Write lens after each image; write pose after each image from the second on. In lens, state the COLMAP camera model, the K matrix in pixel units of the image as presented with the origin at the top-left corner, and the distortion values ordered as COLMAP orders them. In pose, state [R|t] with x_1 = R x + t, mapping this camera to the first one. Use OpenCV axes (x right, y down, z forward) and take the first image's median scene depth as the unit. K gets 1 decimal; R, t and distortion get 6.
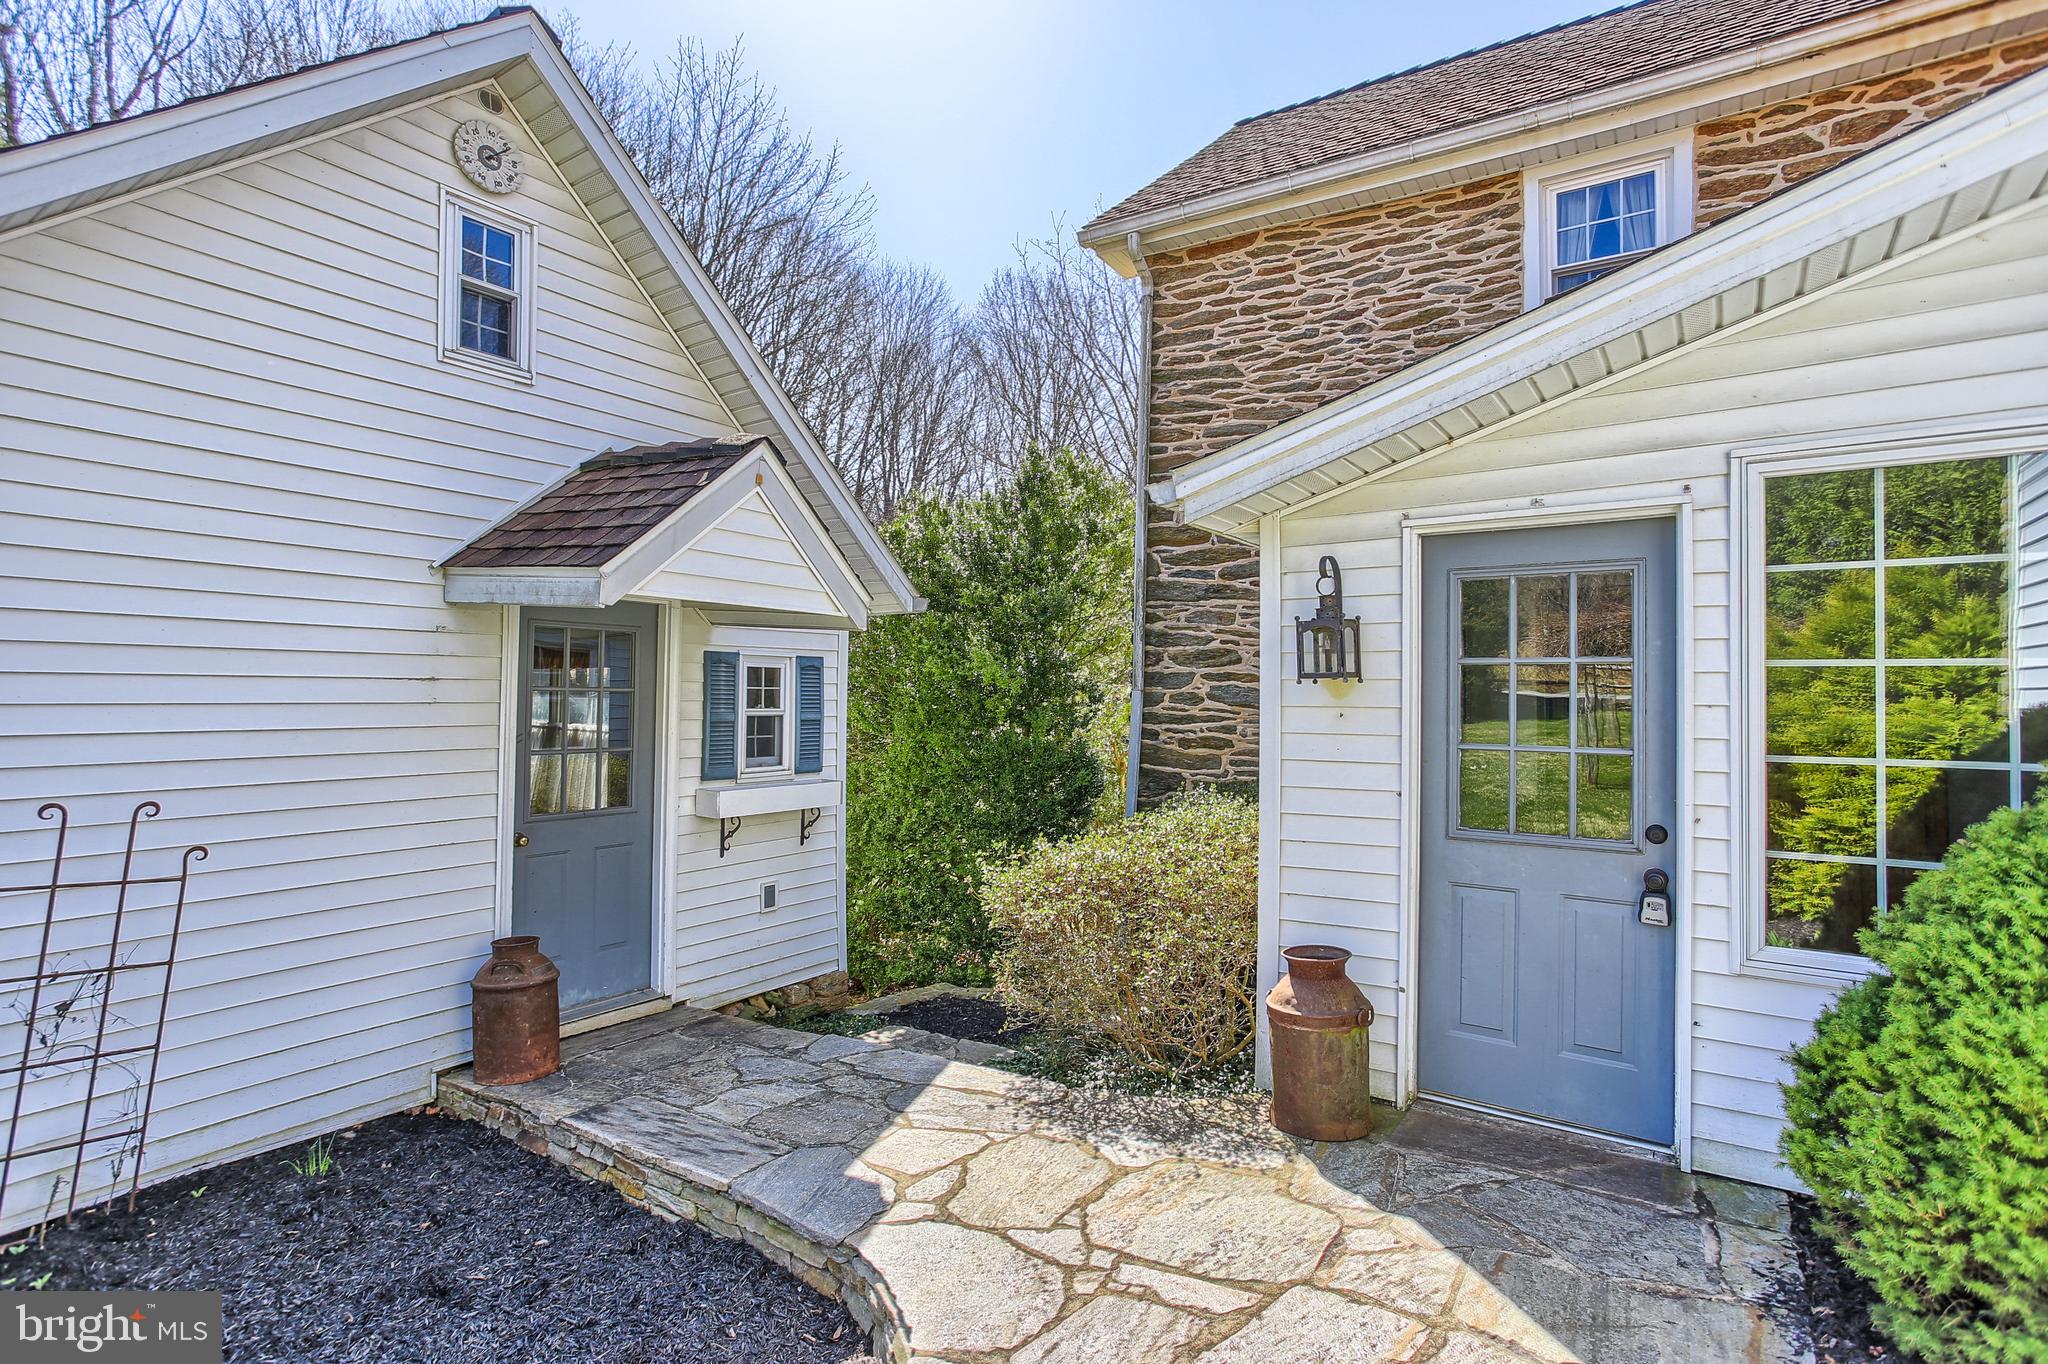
lens RADIAL K [[1003.0, 0, 1043.5], [0, 1003.0, 677.9], [0, 0, 1]] dist [-0.053987, 0.041013]
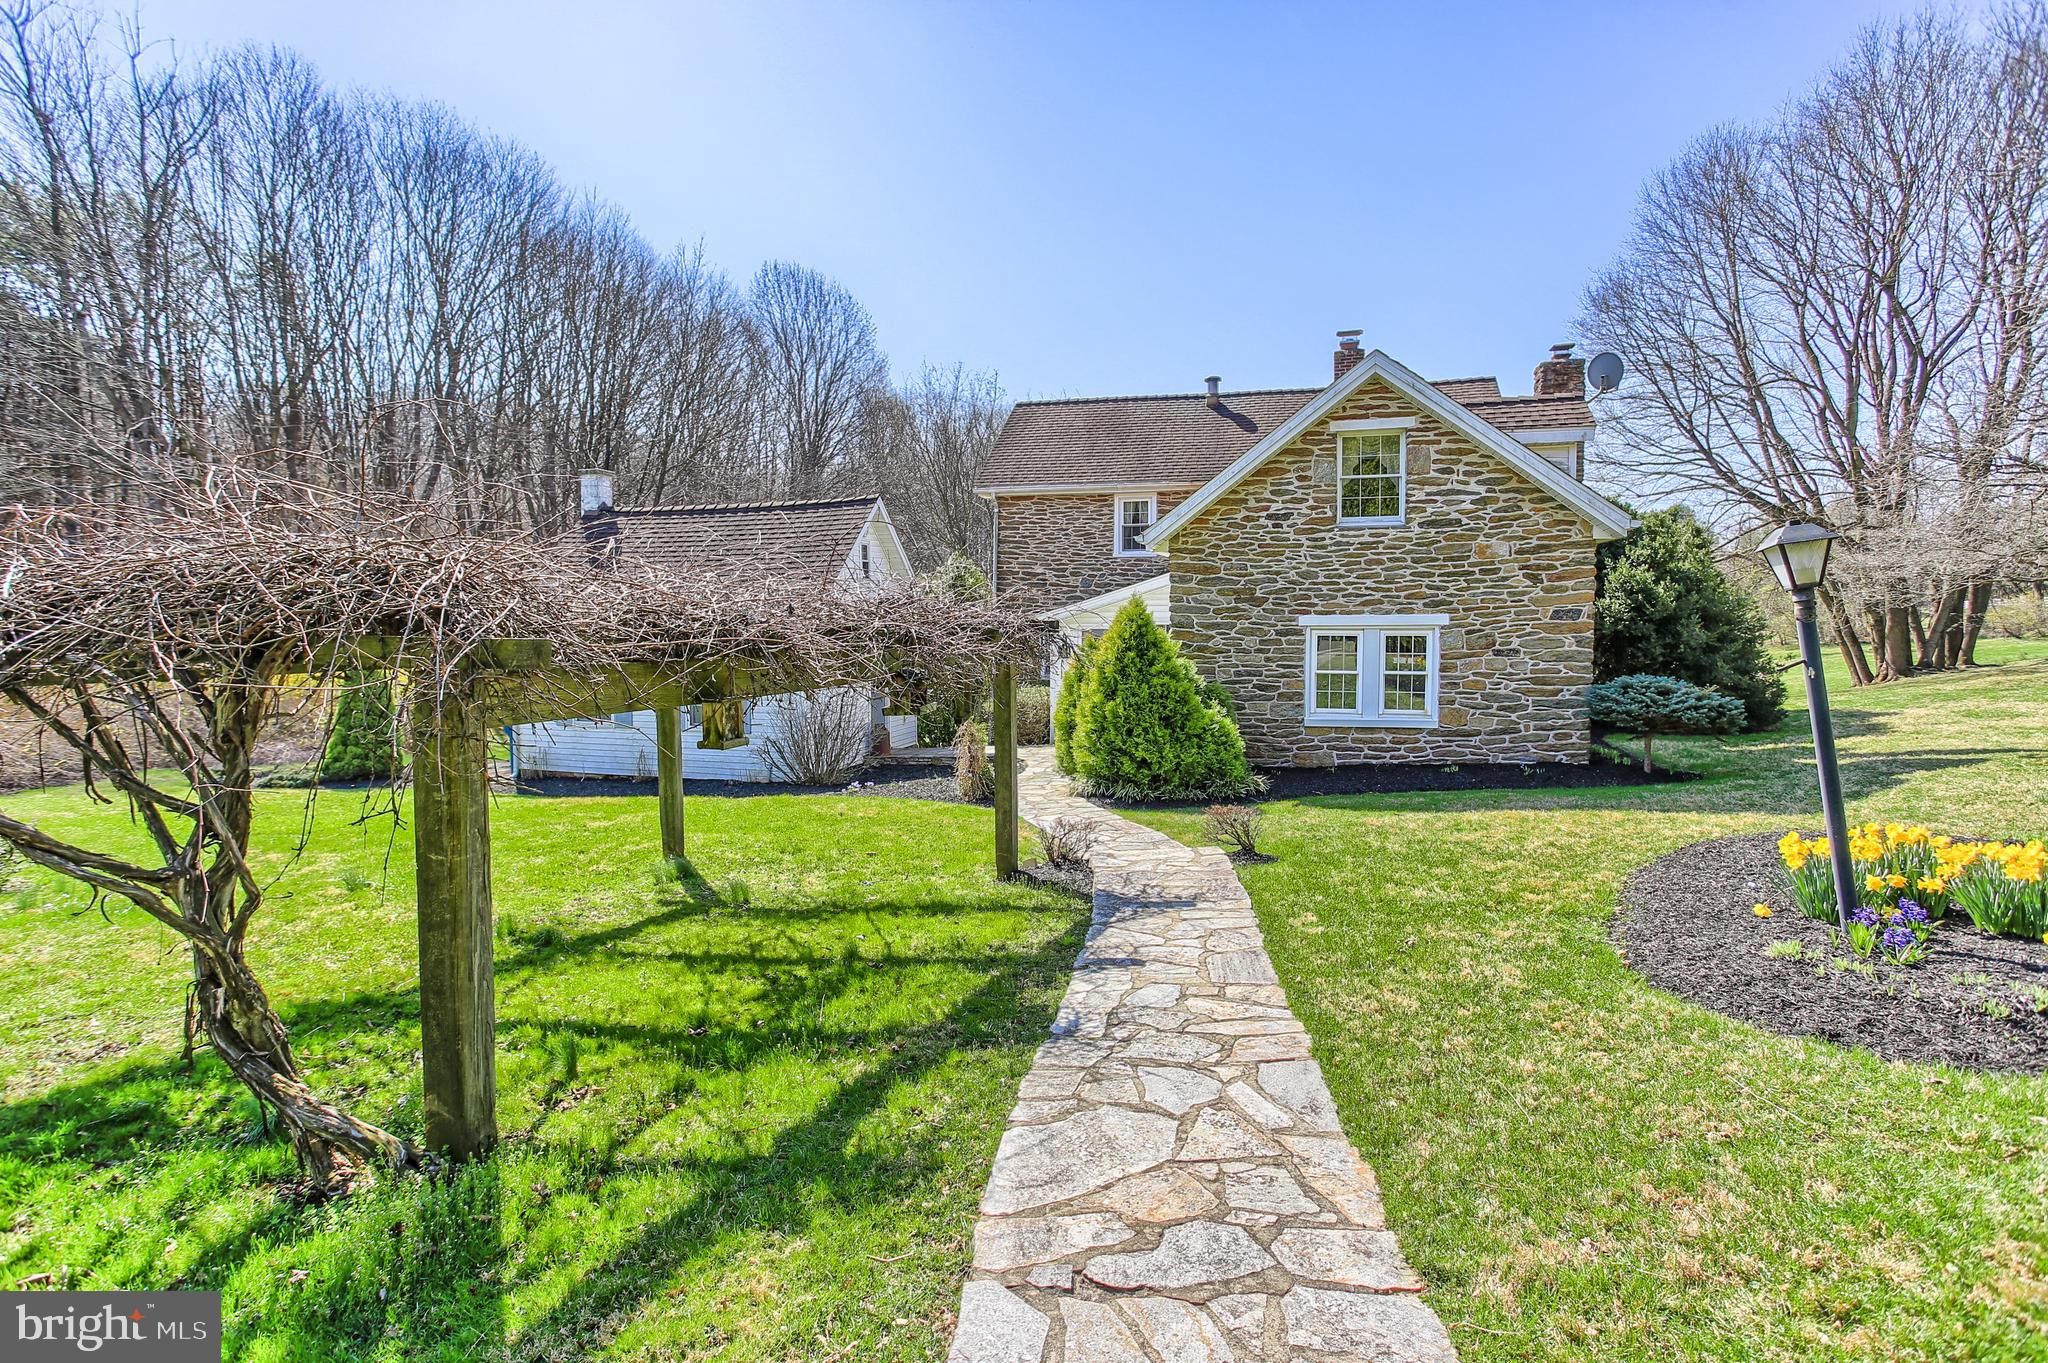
lens RADIAL K [[1036.6, 0, 1025.5], [0, 1036.6, 702.5], [0, 0, 1]] dist [-0.071452, 0.047482]
pose [[0.961990, -0.036294, 0.270662, -0.675009], [0.006376, 0.993844, 0.110604, -0.181666], [-0.273010, -0.104674, 0.956300, -2.021633]]
